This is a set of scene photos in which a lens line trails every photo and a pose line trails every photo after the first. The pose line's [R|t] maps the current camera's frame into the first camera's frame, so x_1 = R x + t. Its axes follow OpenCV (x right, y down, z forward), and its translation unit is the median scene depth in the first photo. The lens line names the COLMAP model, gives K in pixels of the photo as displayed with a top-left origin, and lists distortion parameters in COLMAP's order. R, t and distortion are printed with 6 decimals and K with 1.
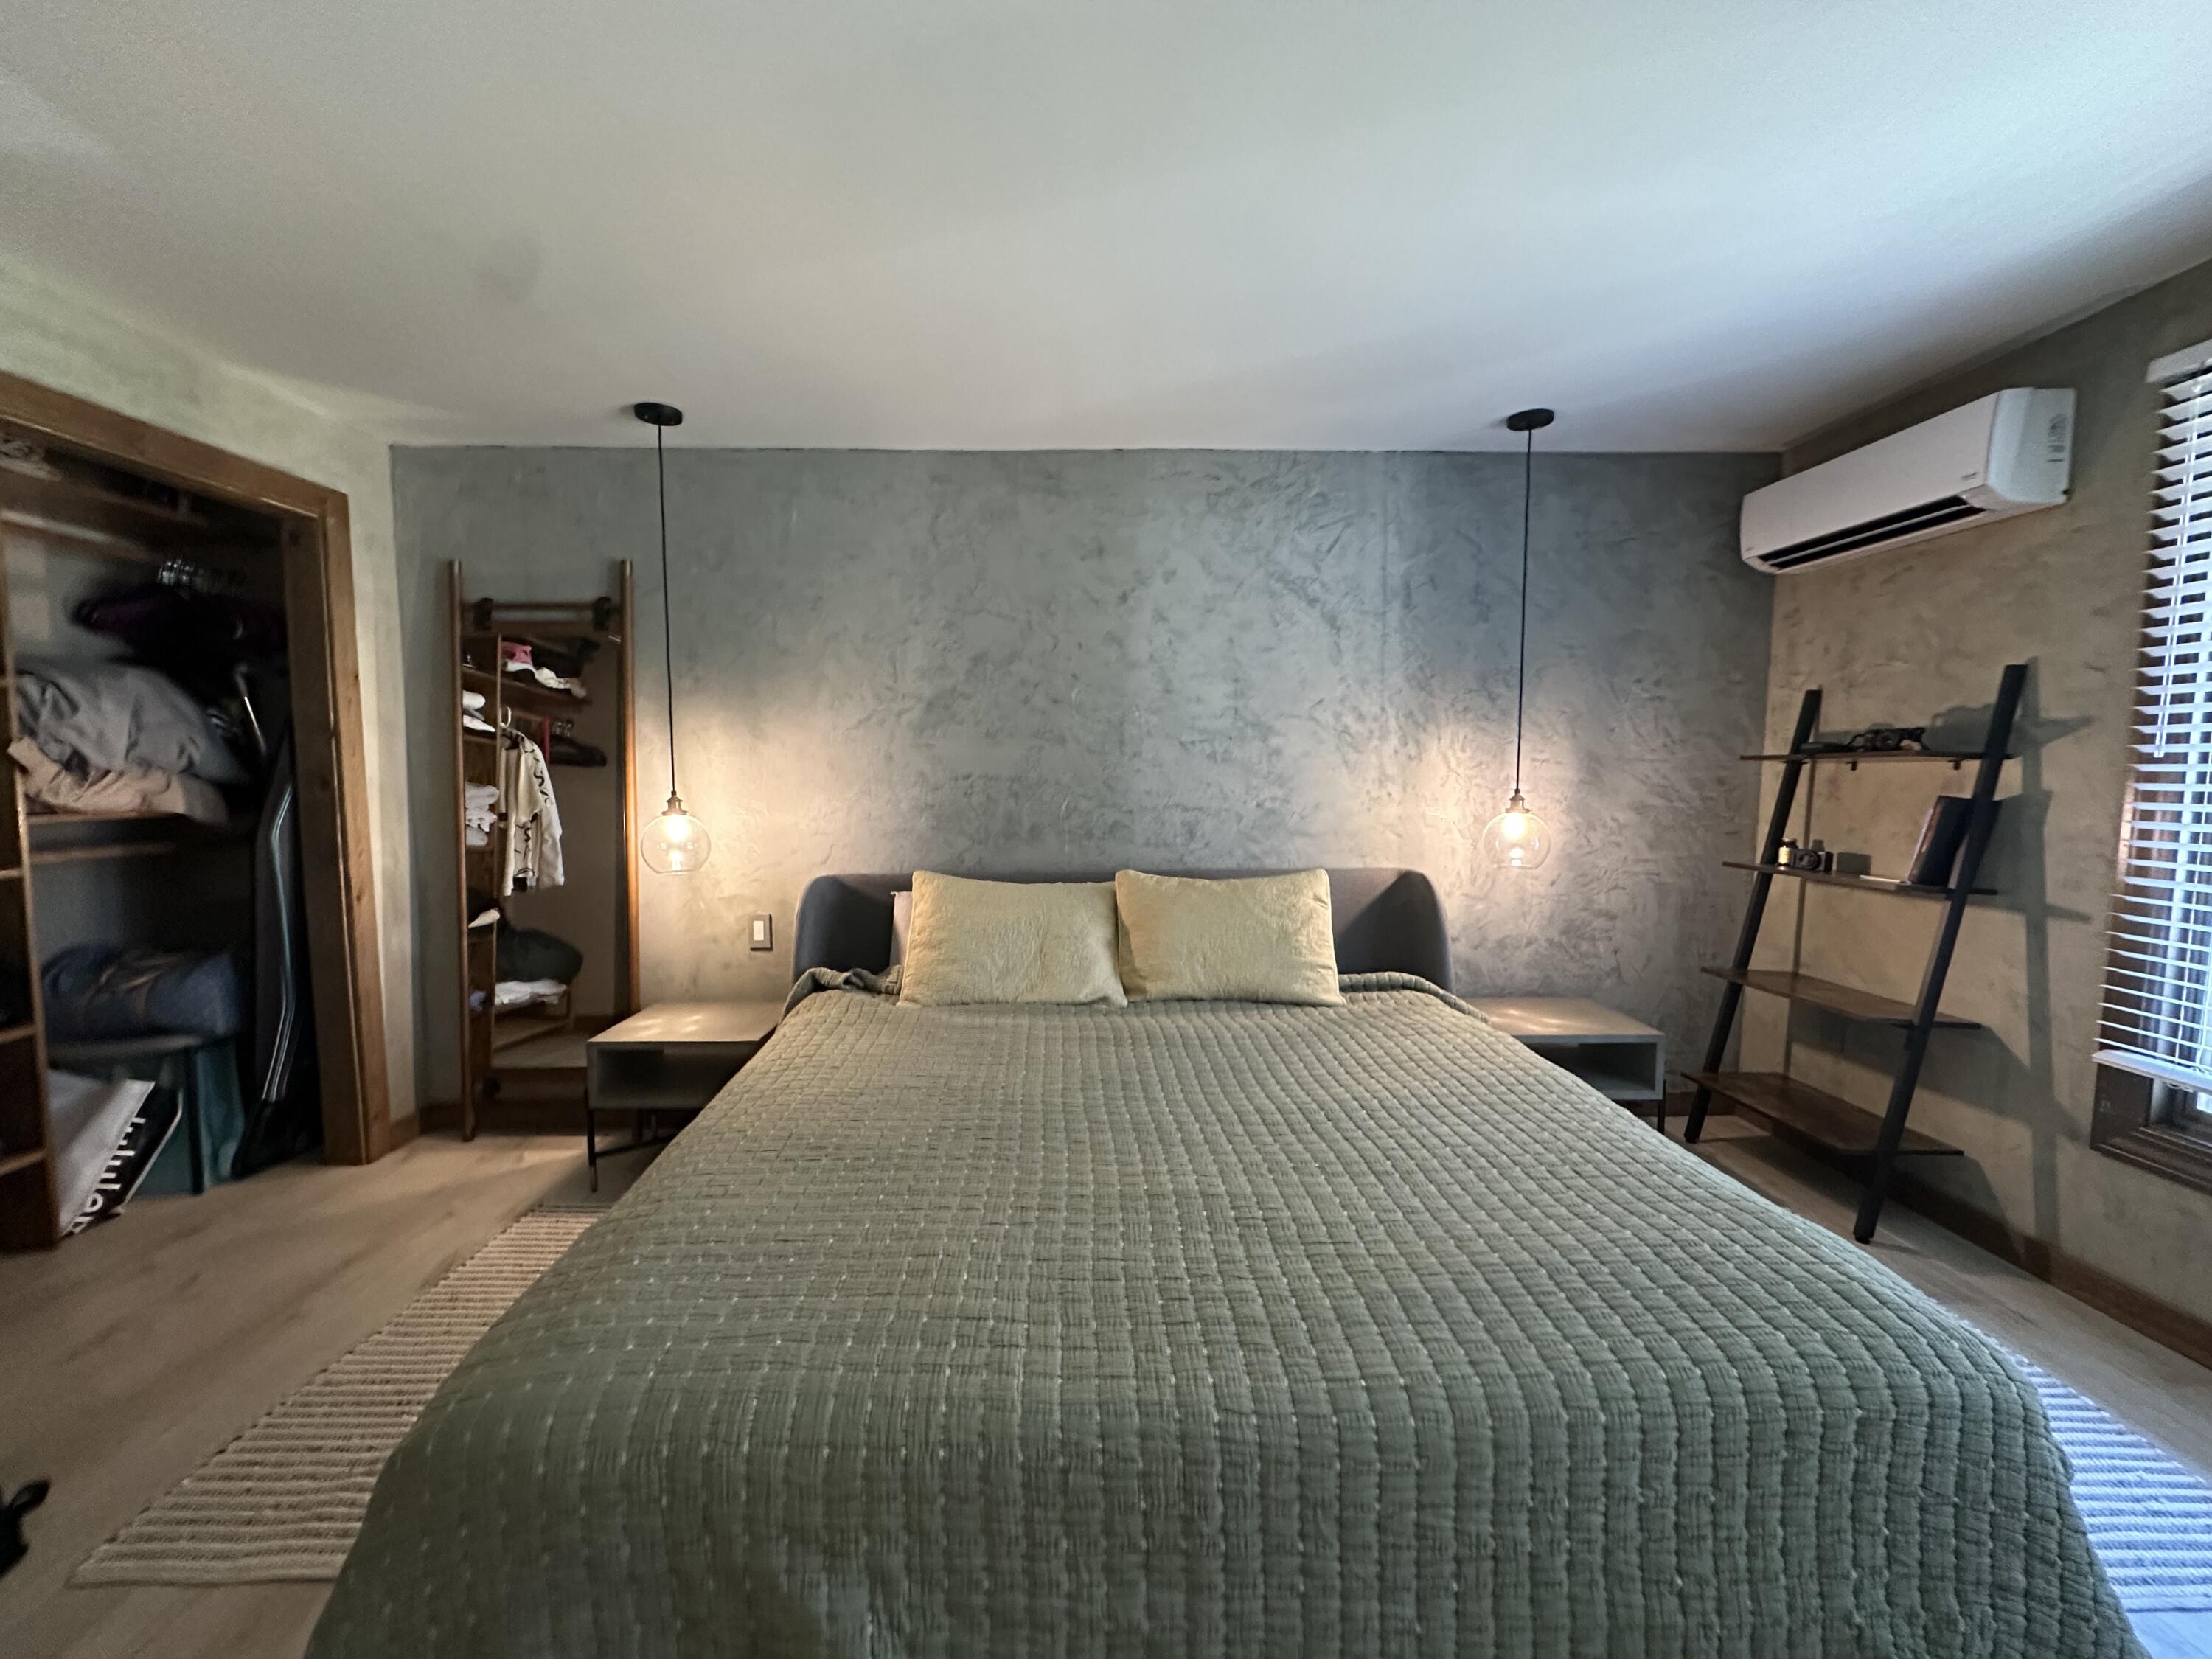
lens RADIAL K [[879.8, 0, 1102.6], [0, 879.8, 832.4], [0, 0, 1]] dist [-0.004520, 0.001088]
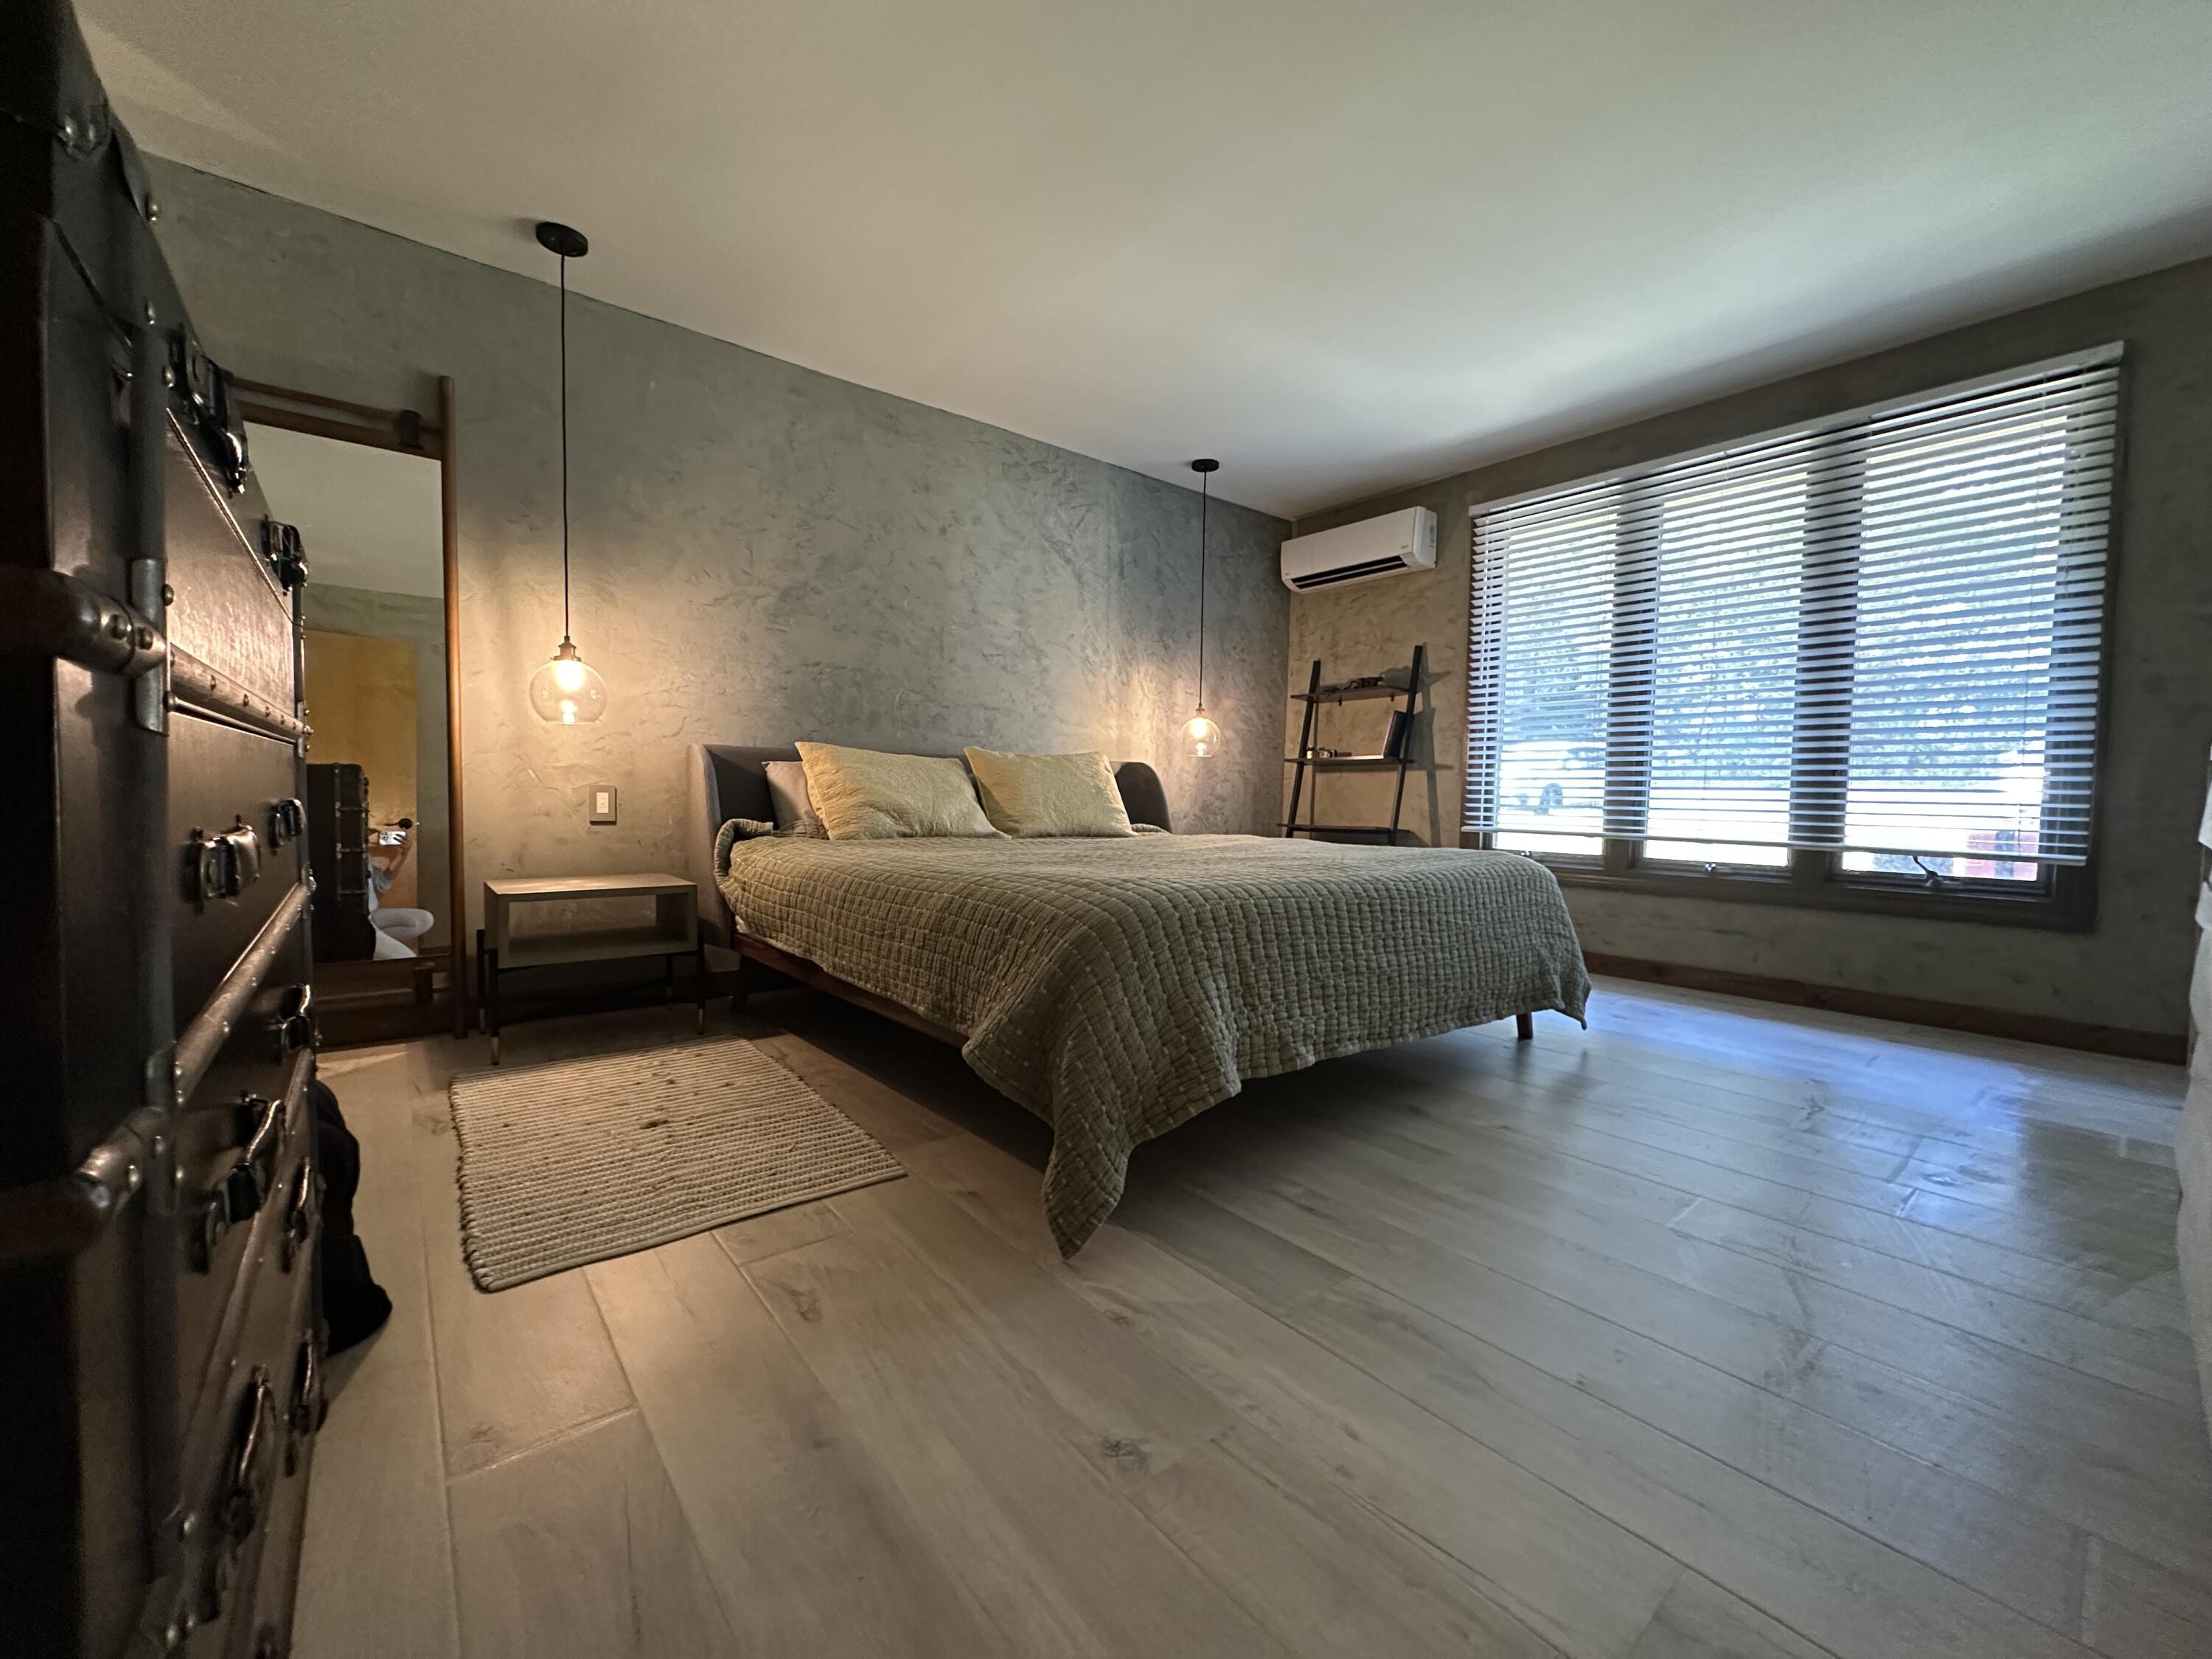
lens RADIAL K [[879.8, 0, 1102.6], [0, 879.8, 832.4], [0, 0, 1]] dist [-0.004520, 0.001088]
pose [[0.787163, -0.015120, 0.616560, -0.560226], [0.030261, 0.999442, -0.014125, 0.176216], [-0.616003, 0.029777, 0.787181, -0.086286]]
